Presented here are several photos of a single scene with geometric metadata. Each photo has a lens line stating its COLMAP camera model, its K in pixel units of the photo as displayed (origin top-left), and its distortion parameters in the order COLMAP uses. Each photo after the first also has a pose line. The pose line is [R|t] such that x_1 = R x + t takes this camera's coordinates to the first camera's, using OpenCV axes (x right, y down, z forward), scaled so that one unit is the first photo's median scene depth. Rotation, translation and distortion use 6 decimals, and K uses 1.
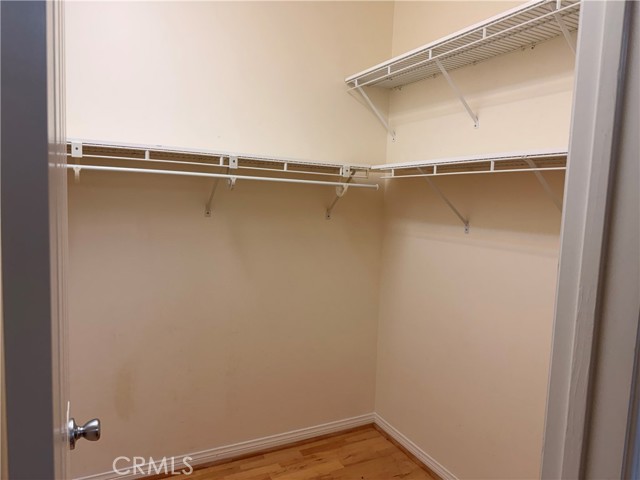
lens RADIAL K [[454.4, 0, 315.4], [0, 454.4, 242.4], [0, 0, 1]] dist [0.044407, -0.066221]
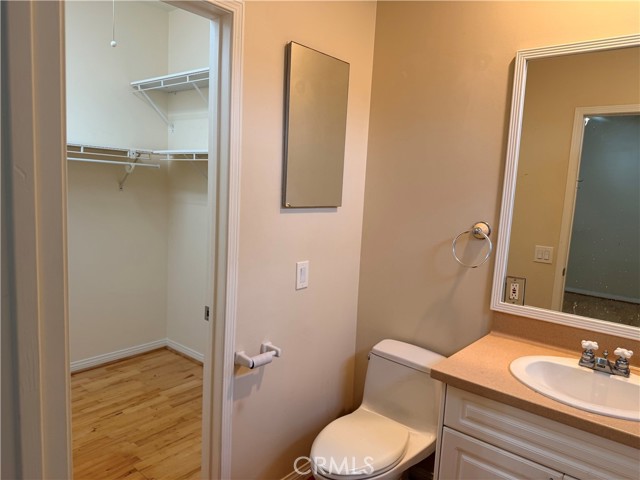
lens RADIAL K [[454.4, 0, 314.0], [0, 454.4, 242.1], [0, 0, 1]] dist [0.044407, -0.066221]
pose [[0.923230, -0.037962, 0.382367, 0.032169], [0.023944, 0.998858, 0.041355, 0.057494], [-0.383500, -0.029024, 0.923085, -0.435853]]
